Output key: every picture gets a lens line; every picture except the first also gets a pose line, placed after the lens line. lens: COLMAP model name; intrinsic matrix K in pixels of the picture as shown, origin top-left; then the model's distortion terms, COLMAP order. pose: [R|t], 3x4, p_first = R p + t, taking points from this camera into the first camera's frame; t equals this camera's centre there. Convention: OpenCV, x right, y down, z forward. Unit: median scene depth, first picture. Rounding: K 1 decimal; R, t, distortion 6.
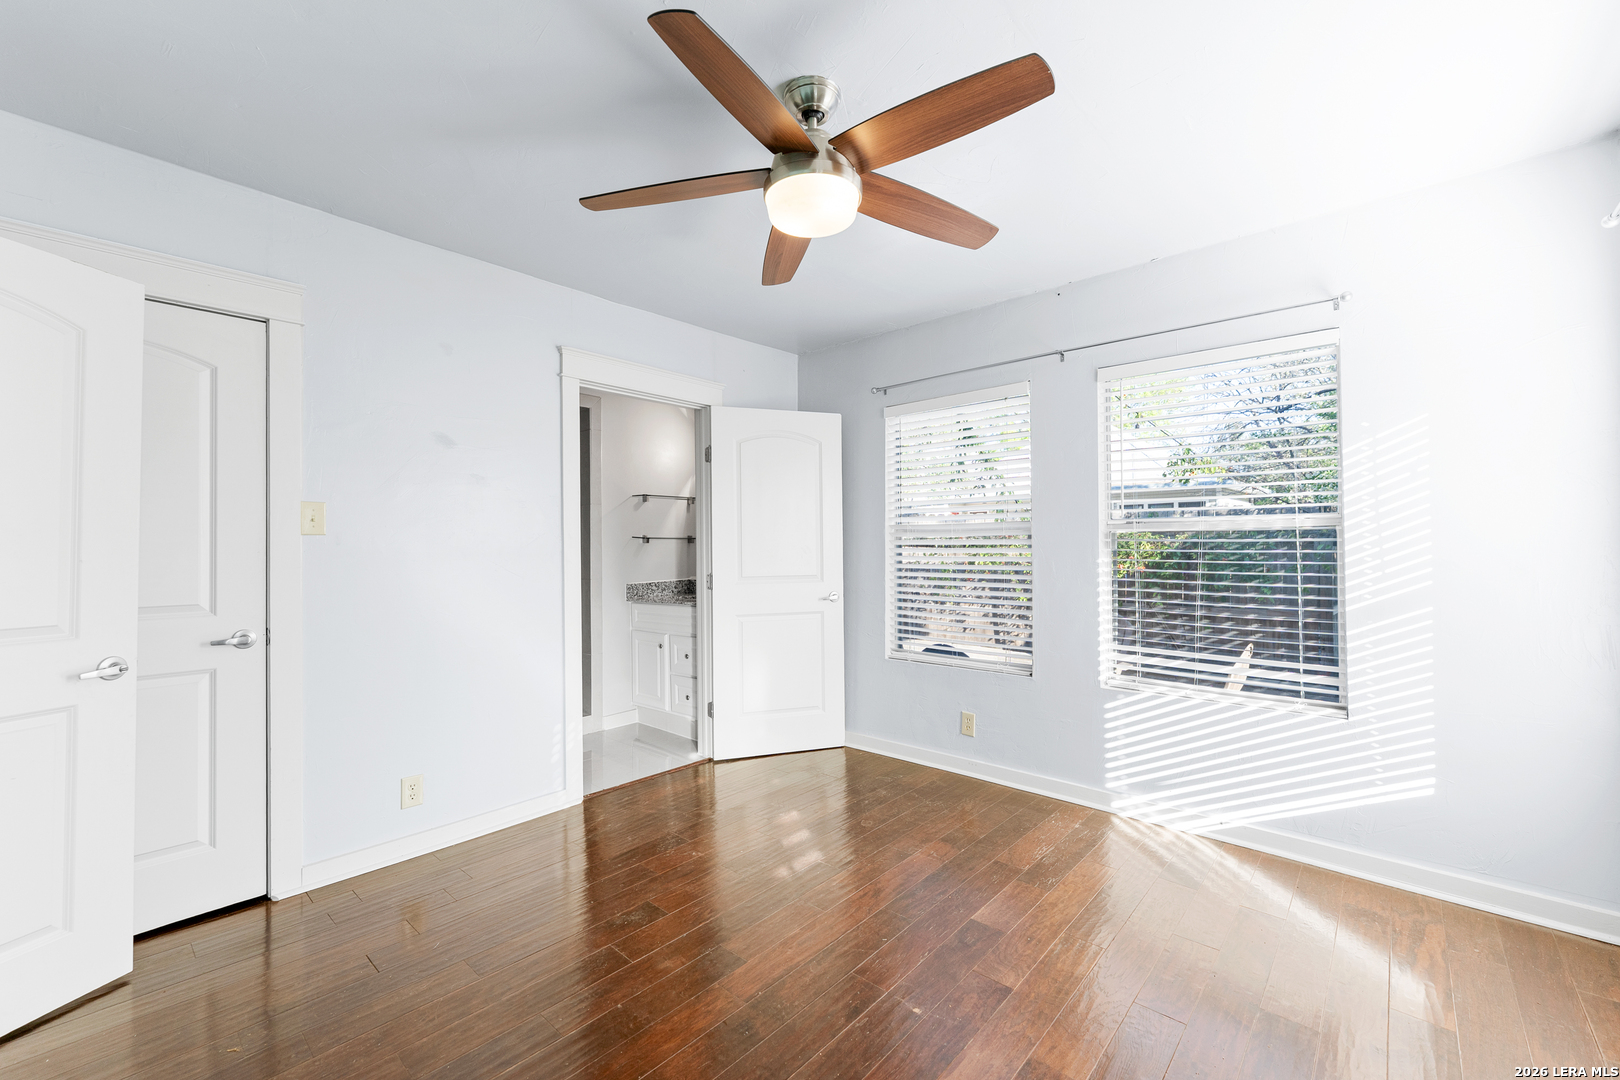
lens RADIAL K [[657.2, 0, 812.5], [0, 657.2, 545.9], [0, 0, 1]] dist [0.003445, -0.000346]
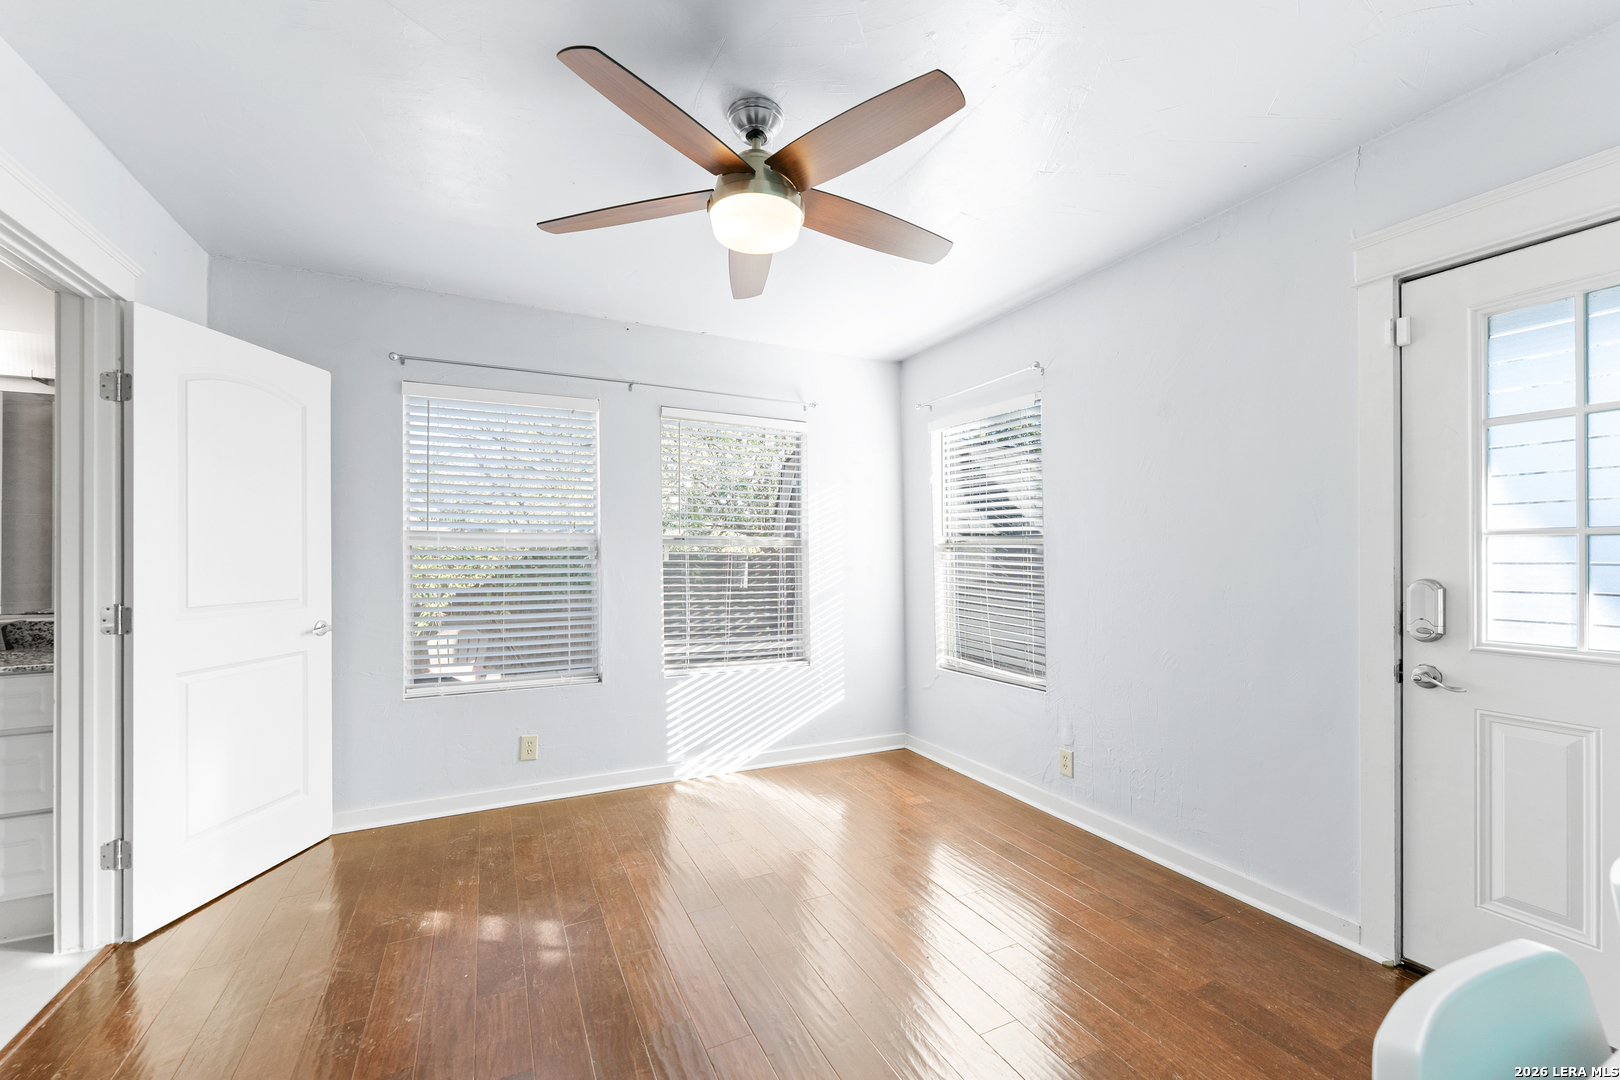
lens RADIAL K [[657.2, 0, 816.5], [0, 657.2, 550.1], [0, 0, 1]] dist [0.003445, -0.000346]
pose [[0.370306, 0.012816, 0.928821, -0.559961], [-0.003760, 0.999917, -0.012298, 0.000200], [-0.928902, 0.001061, 0.370323, 0.317436]]
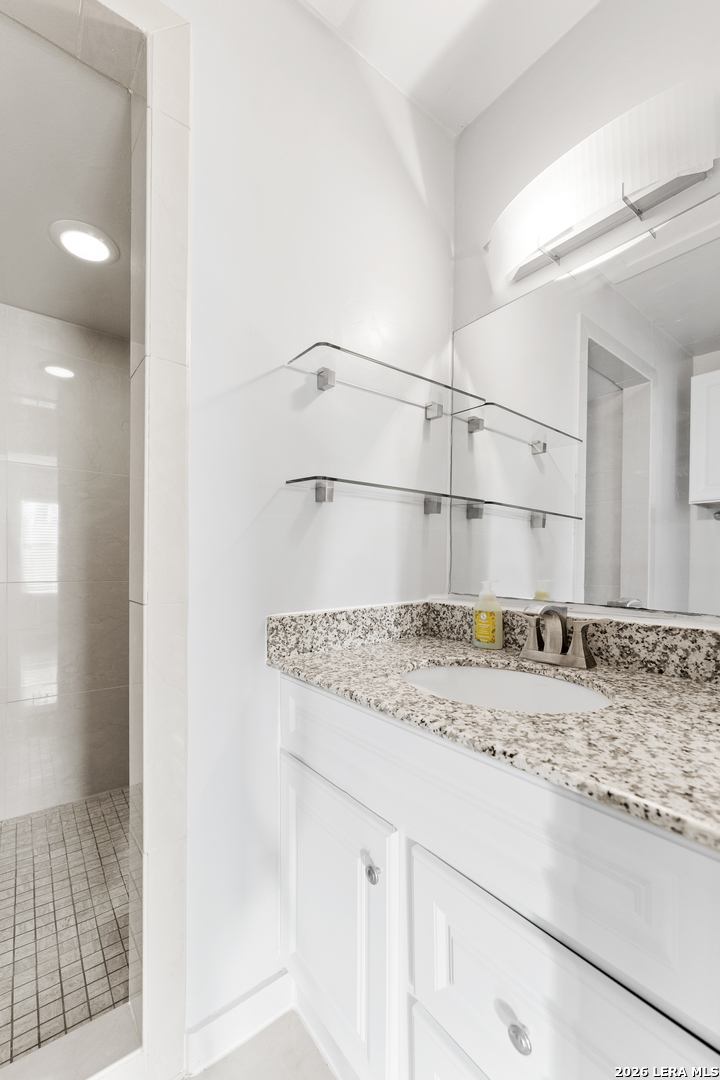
lens RADIAL K [[438.1, 0, 360.9], [0, 438.1, 566.9], [0, 0, 1]] dist [0.003445, -0.000346]
pose [[0.985874, 0.020694, -0.166203, -0.294490], [-0.018048, 0.999685, 0.017416, 0.040845], [0.166511, -0.014170, 0.985938, 1.169169]]
